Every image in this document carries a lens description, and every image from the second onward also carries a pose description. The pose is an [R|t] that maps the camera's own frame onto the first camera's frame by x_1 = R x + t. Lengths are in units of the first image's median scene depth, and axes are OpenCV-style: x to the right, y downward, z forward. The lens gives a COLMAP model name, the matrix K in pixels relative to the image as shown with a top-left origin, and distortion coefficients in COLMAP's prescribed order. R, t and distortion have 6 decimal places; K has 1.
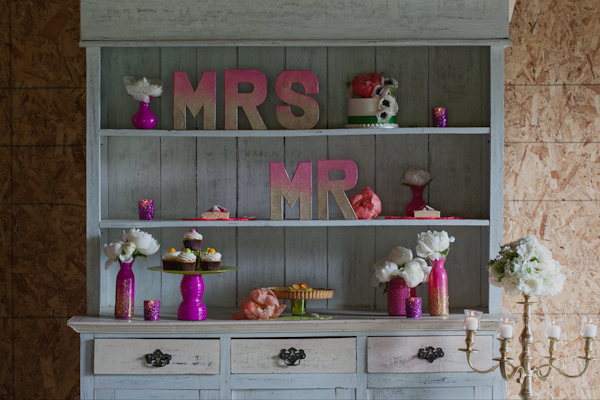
lens RADIAL K [[1822.8, 0, 300.0], [0, 1822.8, 200.0], [0, 0, 1]] dist [0.047926, 0.624812]
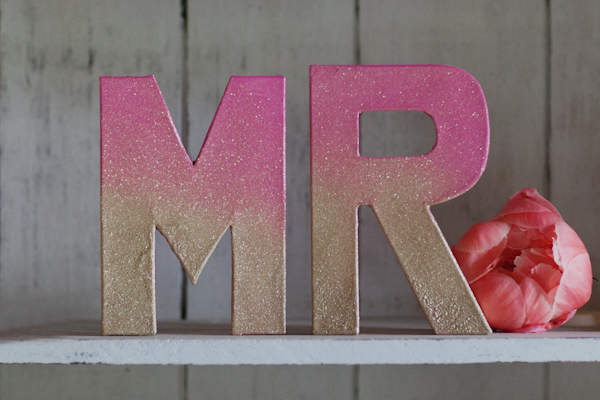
lens RADIAL K [[1803.5, 0, 300.0], [0, 1803.5, 200.0], [0, 0, 1]] dist [-0.214462, -1.580223]
pose [[0.999841, 0.000829, -0.017820, 0.012224], [-0.001277, 0.999683, -0.025154, -0.000122], [0.017794, 0.025173, 0.999525, 0.780397]]
